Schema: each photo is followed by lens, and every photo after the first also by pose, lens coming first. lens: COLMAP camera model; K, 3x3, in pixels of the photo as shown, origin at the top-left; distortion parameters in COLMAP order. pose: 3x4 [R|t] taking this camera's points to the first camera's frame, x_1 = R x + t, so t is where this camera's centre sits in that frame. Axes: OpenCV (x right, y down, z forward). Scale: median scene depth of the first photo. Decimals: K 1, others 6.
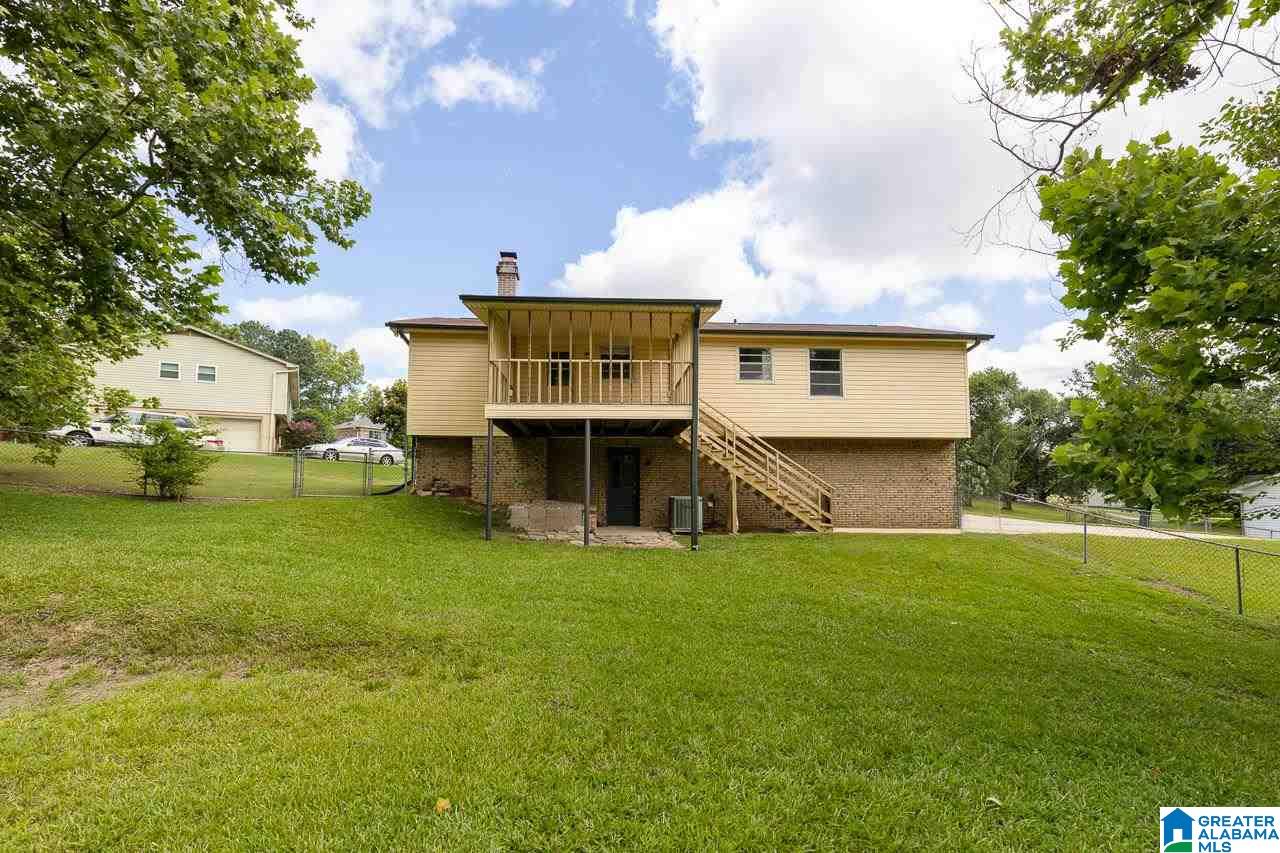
lens RADIAL K [[597.2, 0, 644.7], [0, 597.2, 442.5], [0, 0, 1]] dist [0.001555, 0.000437]
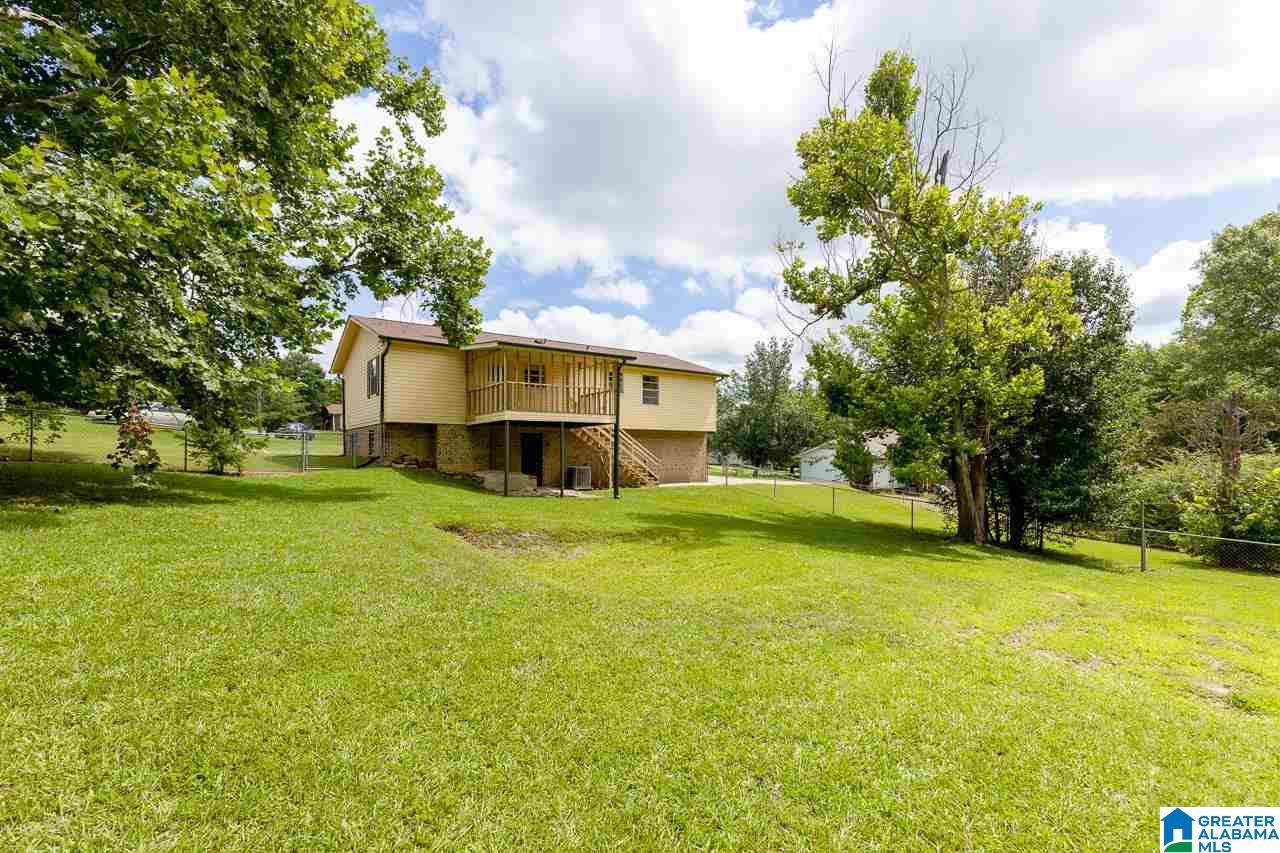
lens RADIAL K [[603.9, 0, 640.0], [0, 603.9, 426.5], [0, 0, 1]] dist [0.001358, 0.000150]
pose [[0.840133, 0.022536, 0.541912, -0.625288], [-0.047346, 0.998370, 0.031882, -0.069285], [-0.540310, -0.052443, 0.839830, -0.391052]]
